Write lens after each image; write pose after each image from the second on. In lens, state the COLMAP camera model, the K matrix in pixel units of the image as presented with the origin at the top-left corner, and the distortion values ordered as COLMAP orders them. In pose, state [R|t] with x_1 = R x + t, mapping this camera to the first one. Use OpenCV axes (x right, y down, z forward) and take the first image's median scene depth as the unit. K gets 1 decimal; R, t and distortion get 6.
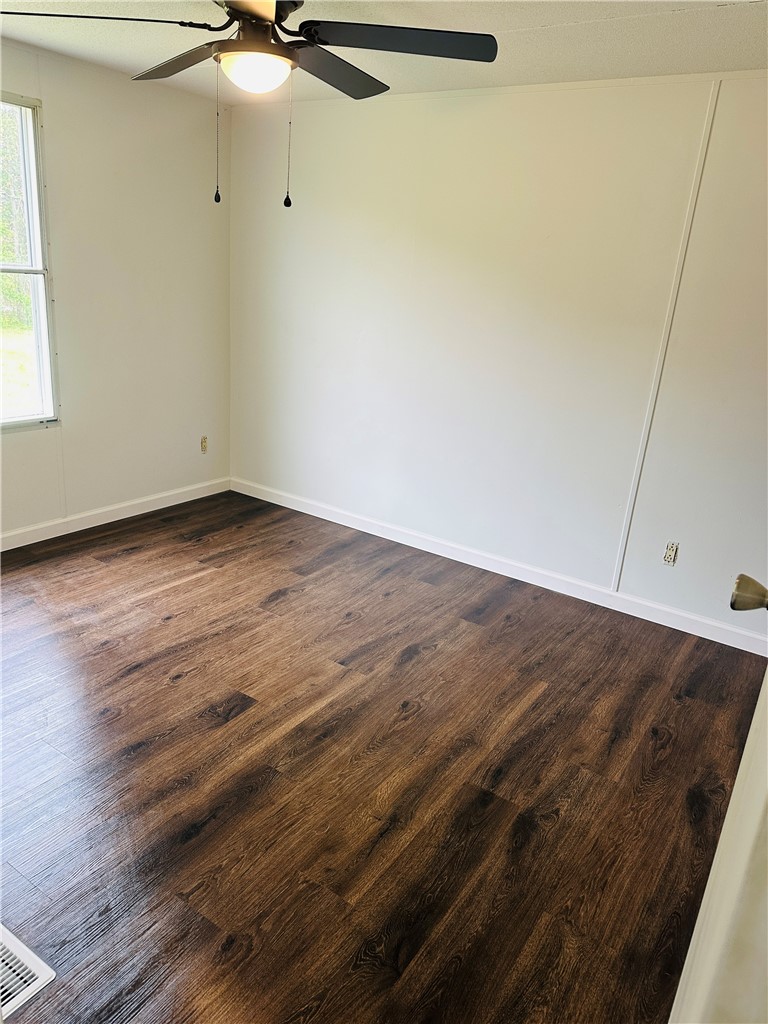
lens RADIAL K [[698.6, 0, 380.6], [0, 698.6, 507.9], [0, 0, 1]] dist [0.102447, -0.141946]
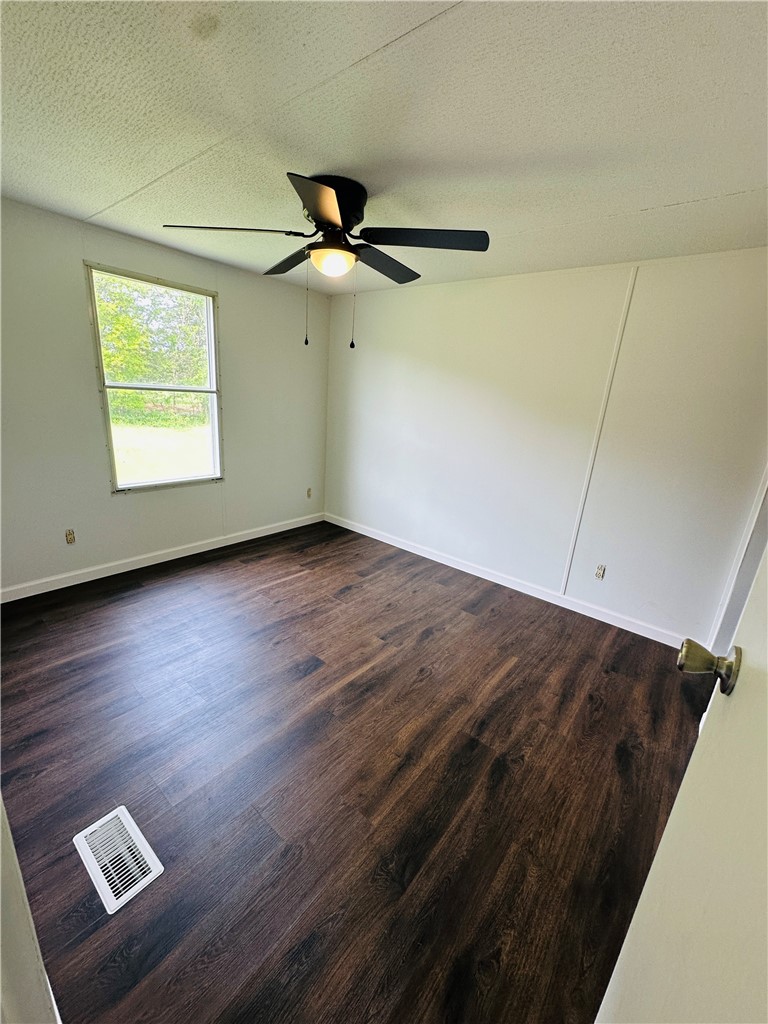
lens RADIAL K [[409.4, 0, 384.6], [0, 409.4, 512.6], [0, 0, 1]] dist [-0.000743, -0.000294]
pose [[0.996190, 0.023631, -0.083945, 0.021584], [-0.026963, 0.998884, -0.038786, -0.023847], [0.082935, 0.040901, 0.995715, 0.103659]]
